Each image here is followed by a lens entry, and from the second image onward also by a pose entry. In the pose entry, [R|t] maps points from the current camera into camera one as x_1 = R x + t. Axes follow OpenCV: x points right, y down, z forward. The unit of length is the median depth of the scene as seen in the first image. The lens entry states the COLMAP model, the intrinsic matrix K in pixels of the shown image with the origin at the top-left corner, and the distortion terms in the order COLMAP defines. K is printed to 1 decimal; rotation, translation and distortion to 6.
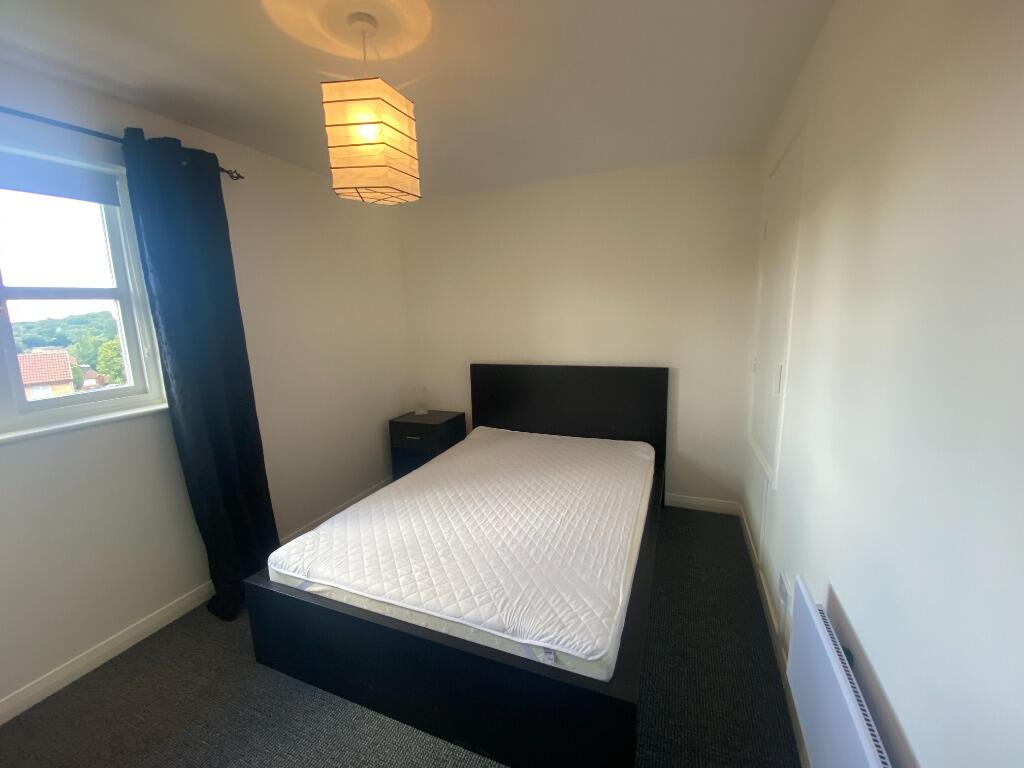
lens RADIAL K [[414.4, 0, 508.9], [0, 414.4, 384.1], [0, 0, 1]] dist [-0.004823, -0.000490]
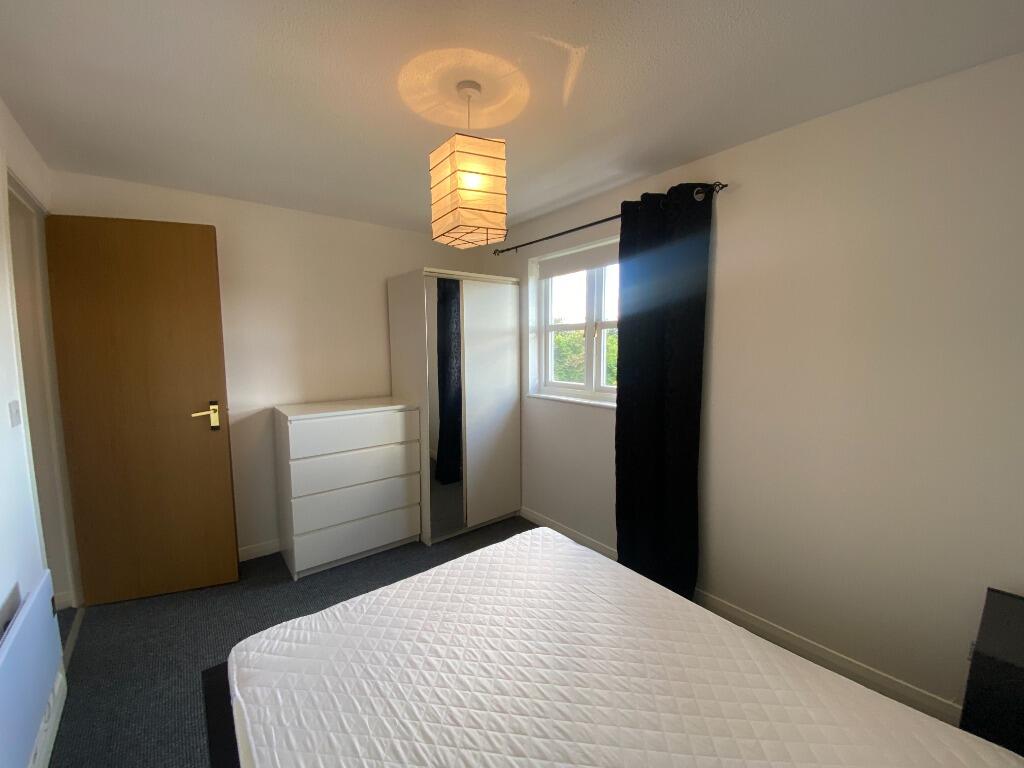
lens RADIAL K [[414.4, 0, 514.4], [0, 414.4, 386.1], [0, 0, 1]] dist [-0.004823, -0.000490]
pose [[-0.484998, 0.123813, -0.865706, 0.549860], [-0.122081, 0.970648, 0.207215, -0.278461], [0.865952, 0.206185, -0.455647, 1.482087]]
